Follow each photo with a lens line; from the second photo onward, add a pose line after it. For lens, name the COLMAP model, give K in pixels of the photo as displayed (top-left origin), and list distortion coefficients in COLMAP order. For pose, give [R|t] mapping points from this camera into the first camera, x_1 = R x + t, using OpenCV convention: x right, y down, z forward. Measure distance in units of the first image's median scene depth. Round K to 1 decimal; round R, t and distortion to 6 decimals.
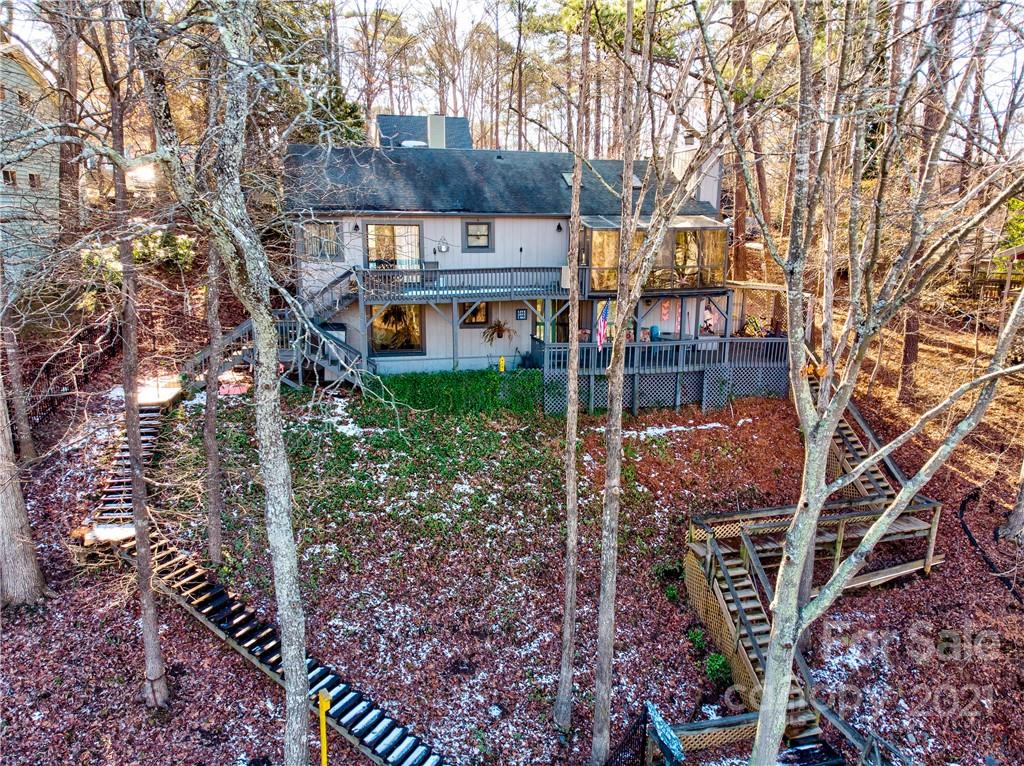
lens RADIAL K [[784.0, 0, 510.6], [0, 784.0, 384.5], [0, 0, 1]] dist [0.007607, -0.002877]
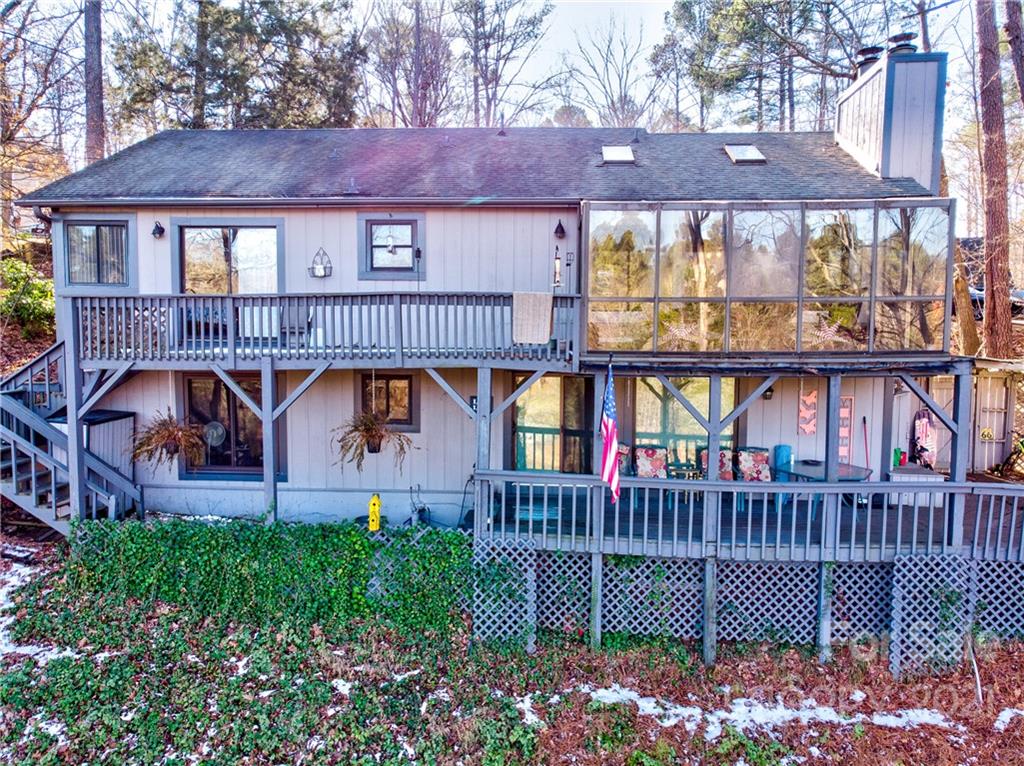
lens RADIAL K [[784.0, 0, 513.5], [0, 784.0, 380.8], [0, 0, 1]] dist [0.007607, -0.002877]
pose [[0.960020, 0.019331, -0.279263, 0.173168], [-0.064547, 0.986016, -0.153640, -0.034723], [0.272388, 0.165523, 0.947843, 0.566031]]
